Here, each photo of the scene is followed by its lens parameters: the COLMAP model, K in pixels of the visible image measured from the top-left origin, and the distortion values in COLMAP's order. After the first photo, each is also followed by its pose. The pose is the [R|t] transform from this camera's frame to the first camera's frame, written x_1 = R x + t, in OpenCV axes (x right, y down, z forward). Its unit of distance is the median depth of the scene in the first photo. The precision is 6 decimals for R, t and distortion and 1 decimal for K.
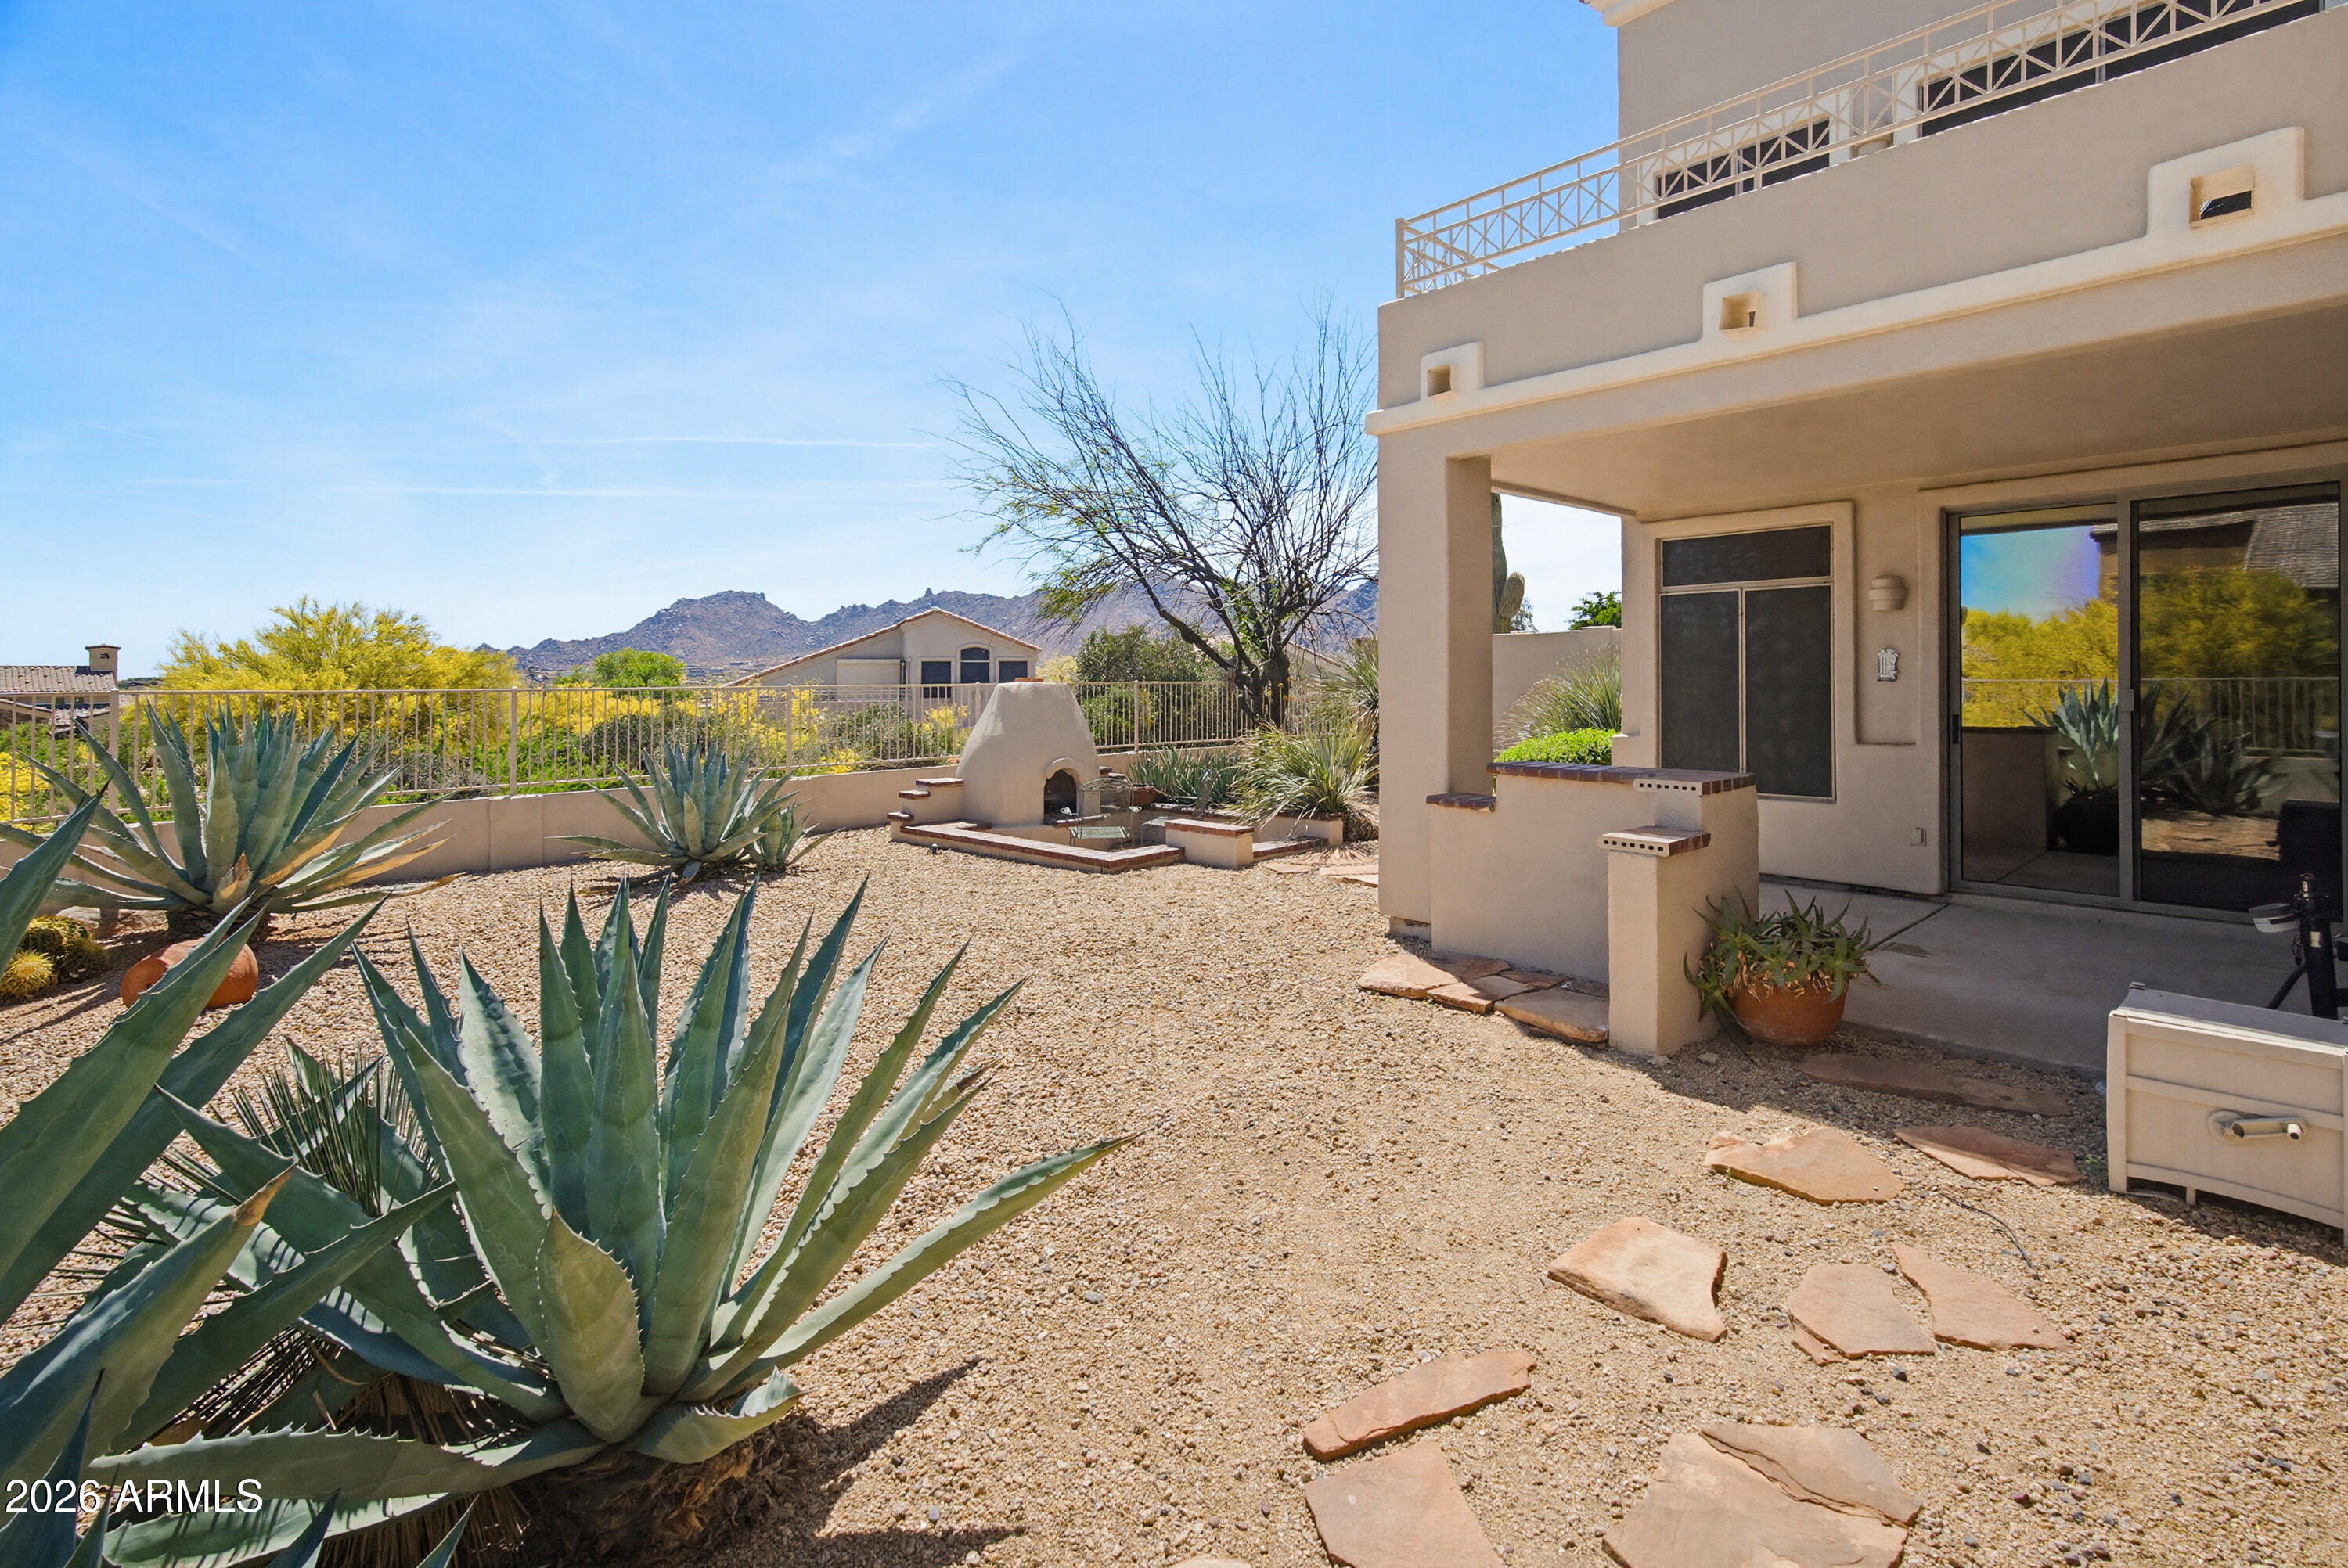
lens RADIAL K [[1094.0, 0, 1181.5], [0, 1094.0, 702.6], [0, 0, 1]] dist [-0.002024, 0.000286]
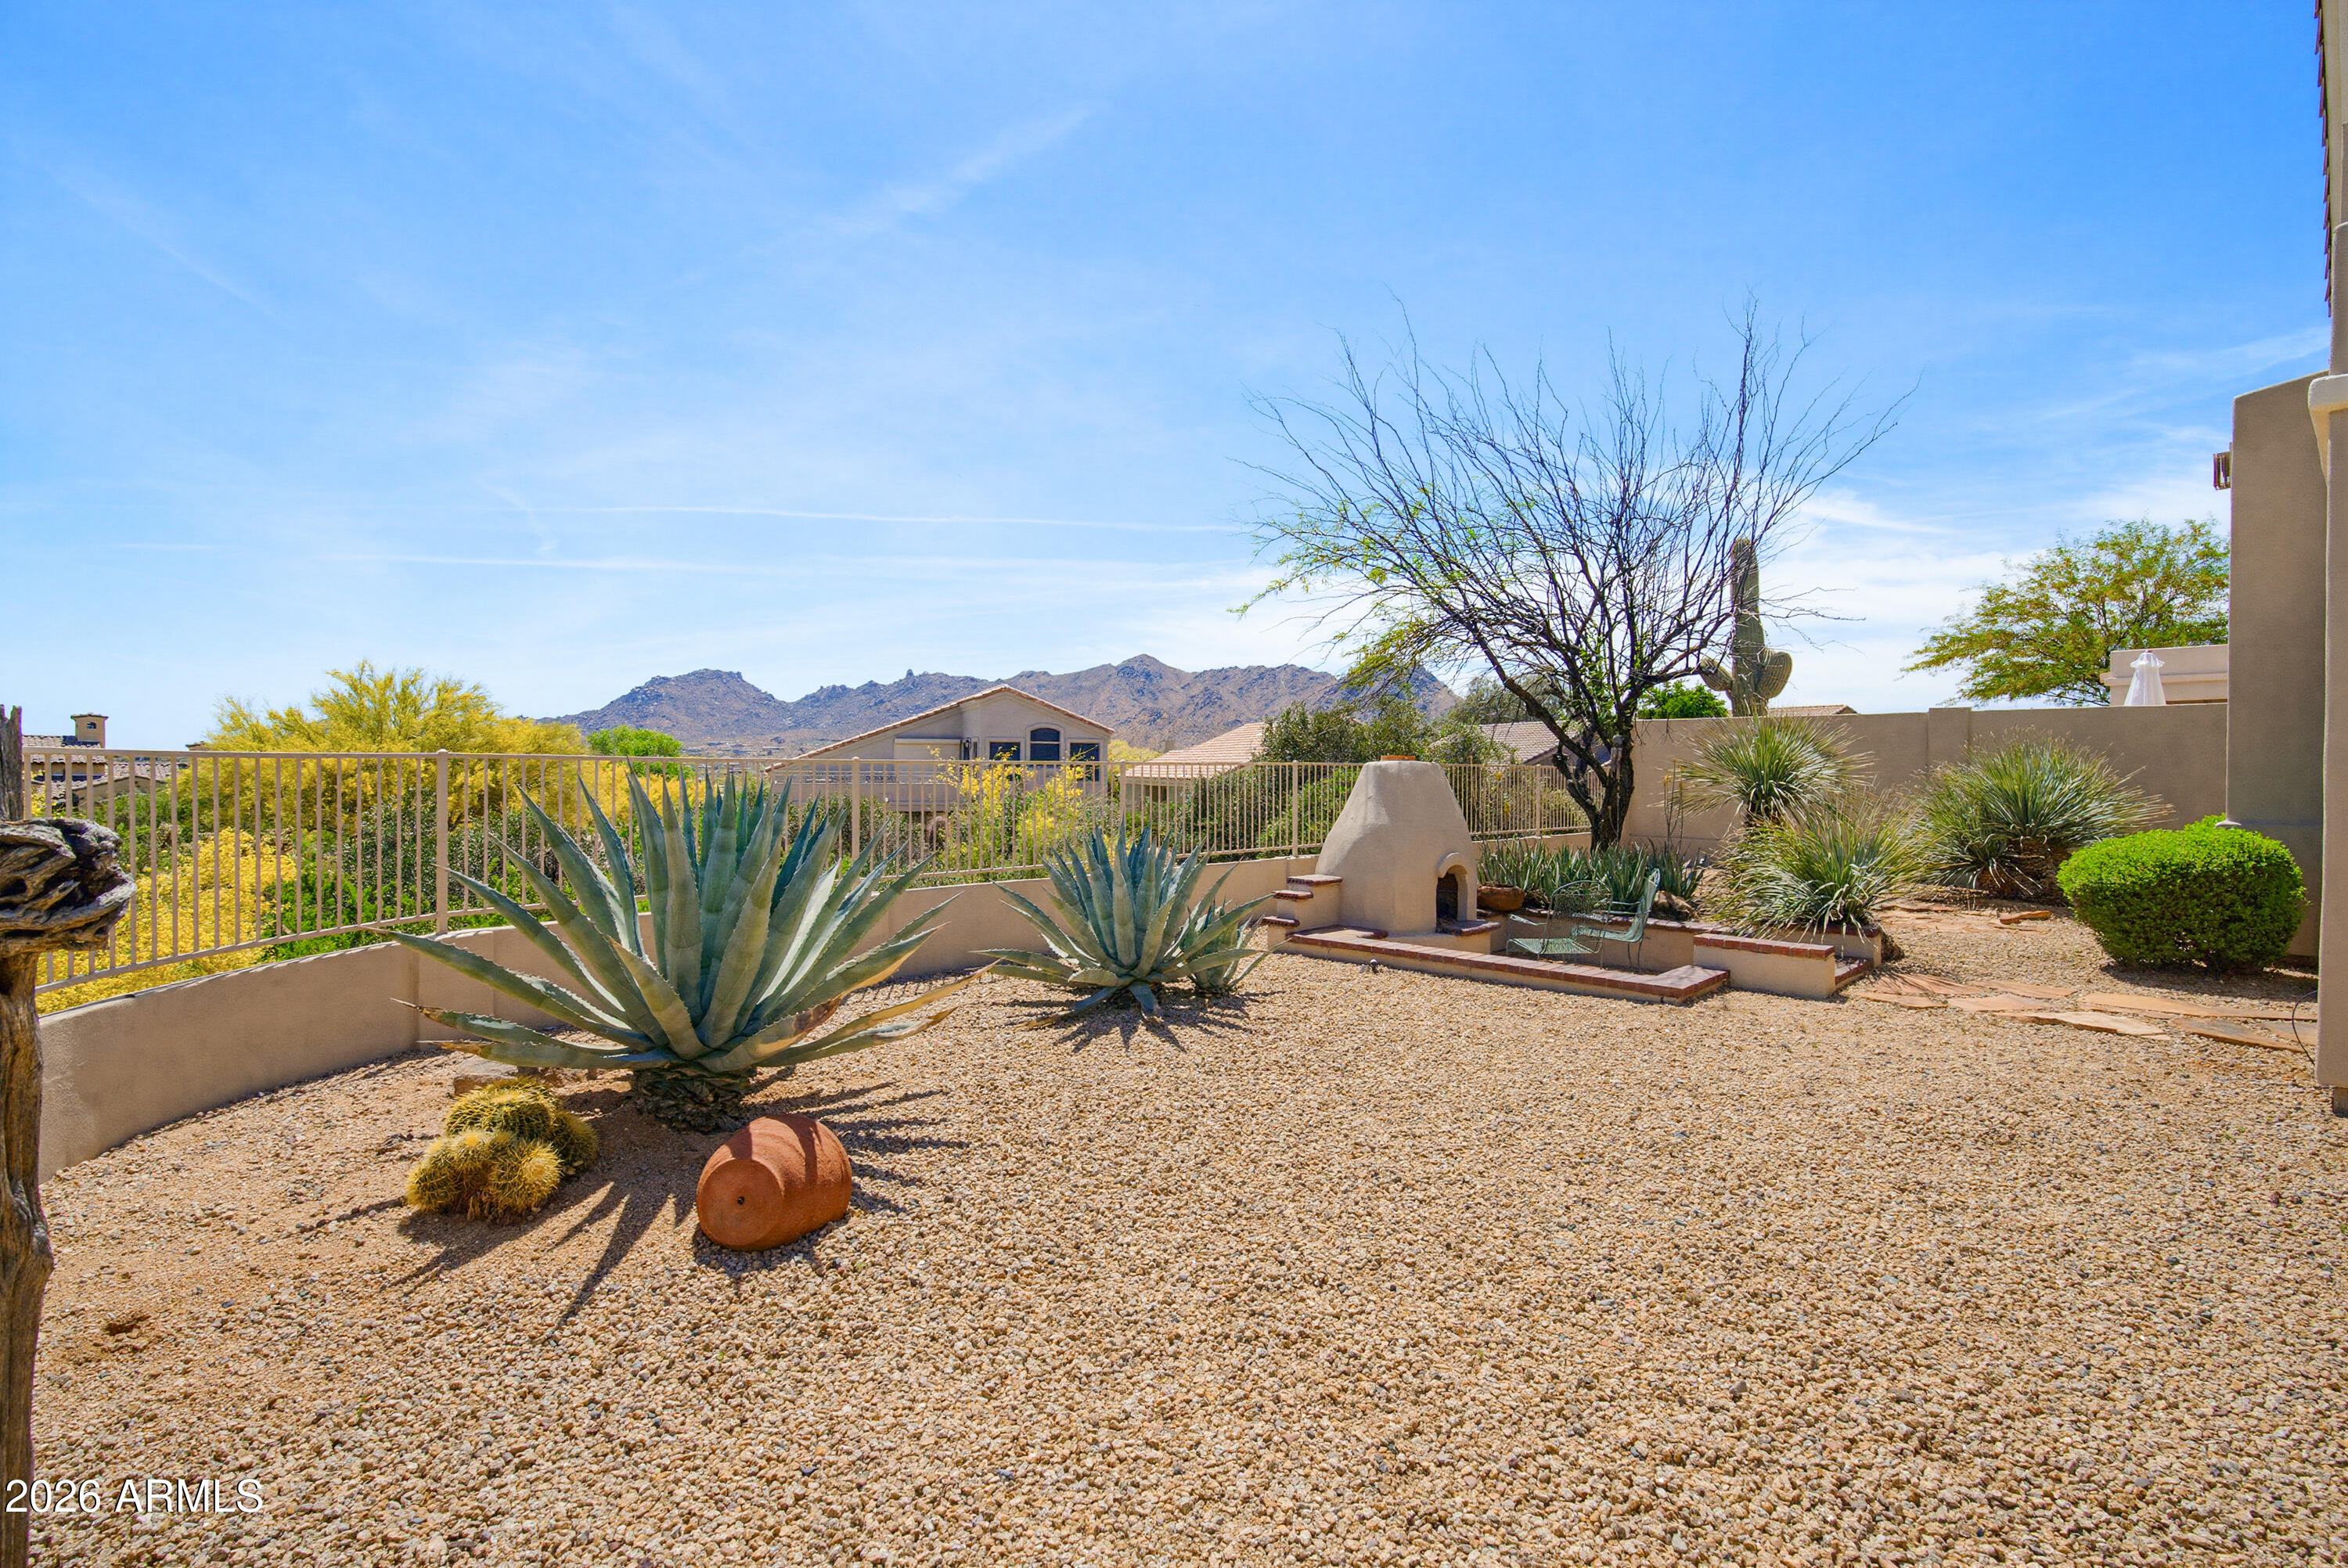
lens RADIAL K [[1107.4, 0, 1174.0], [0, 1107.4, 784.0], [0, 0, 1]] dist [-0.002584, -0.000478]
pose [[0.999841, 0.012909, 0.012270, -0.090279], [-0.012848, 0.999905, -0.005008, 0.001400], [-0.012333, 0.004849, 0.999912, 0.043590]]
